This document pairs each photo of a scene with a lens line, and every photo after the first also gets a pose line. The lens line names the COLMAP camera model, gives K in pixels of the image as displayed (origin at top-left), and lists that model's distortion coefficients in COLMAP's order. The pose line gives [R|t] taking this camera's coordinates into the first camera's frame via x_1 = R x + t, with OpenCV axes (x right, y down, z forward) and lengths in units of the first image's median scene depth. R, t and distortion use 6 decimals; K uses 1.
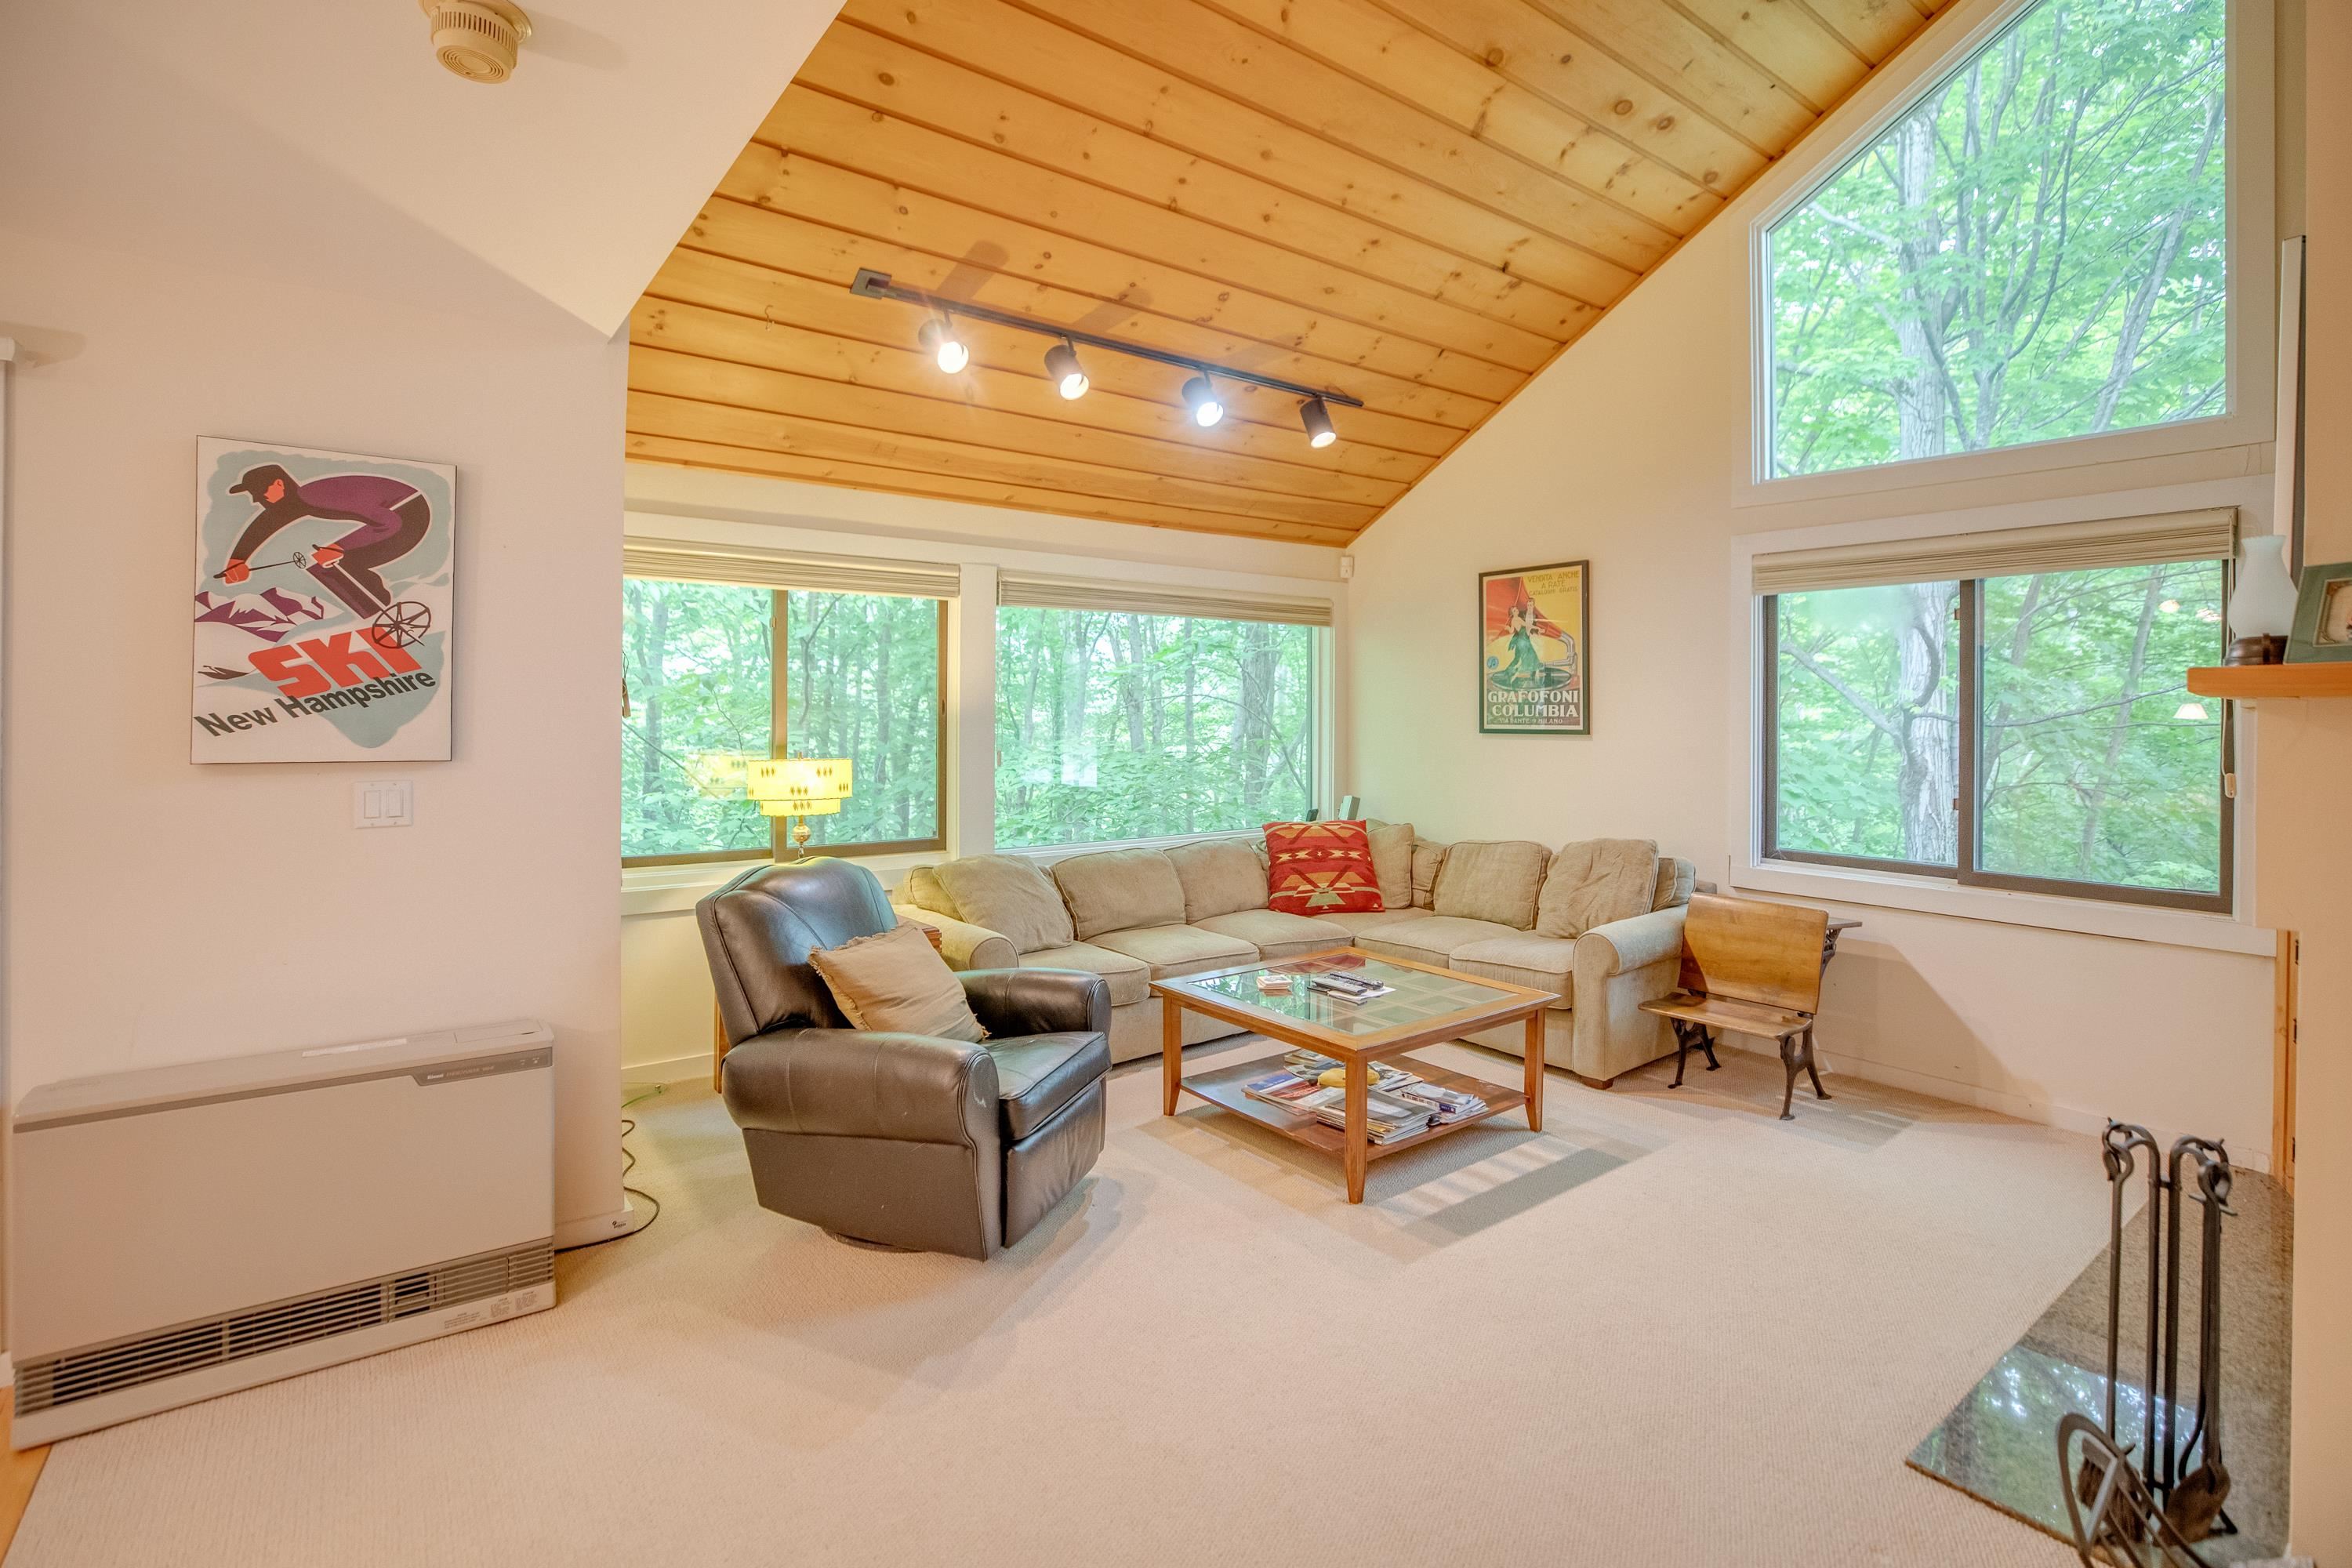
lens RADIAL K [[1096.1, 0, 1189.4], [0, 1096.1, 705.2], [0, 0, 1]] dist [-0.029949, 0.006554]
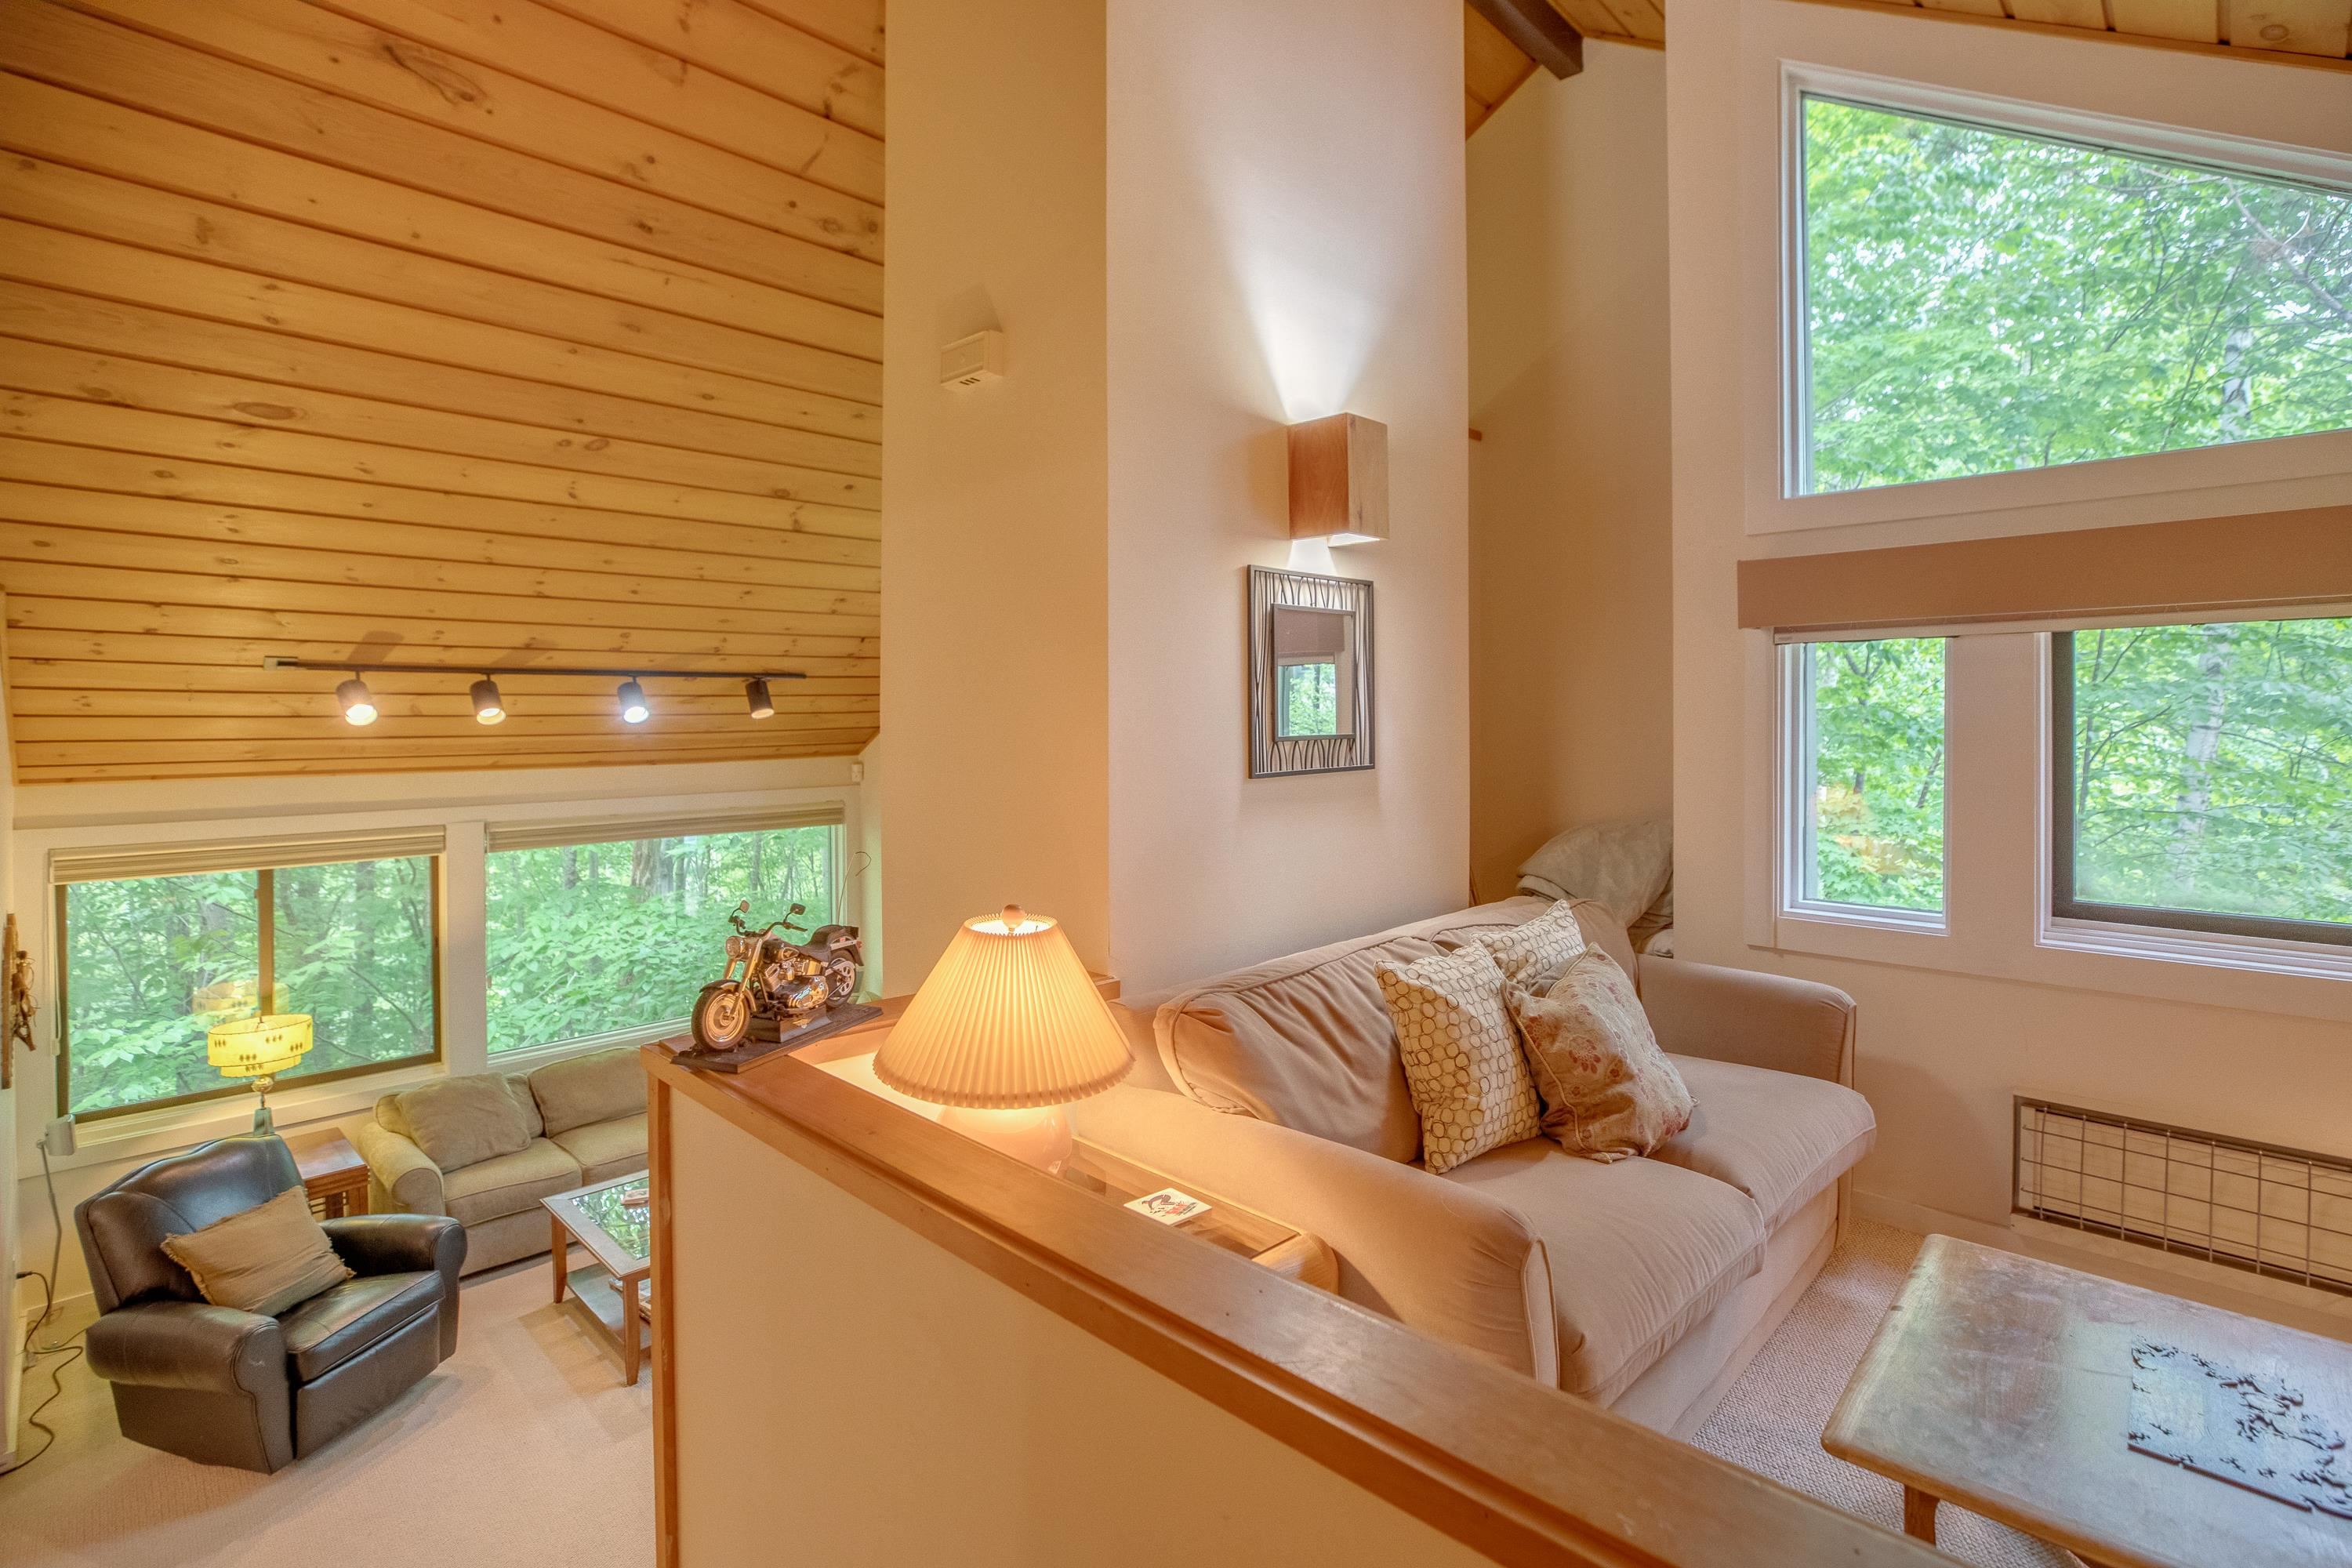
lens RADIAL K [[1096.1, 0, 1202.8], [0, 1096.1, 704.6], [0, 0, 1]] dist [-0.029949, 0.006554]
pose [[0.990809, -0.009772, 0.134915, 0.499695], [0.008977, 0.999939, 0.006497, -0.287970], [-0.134971, -0.005226, 0.990836, -0.309879]]
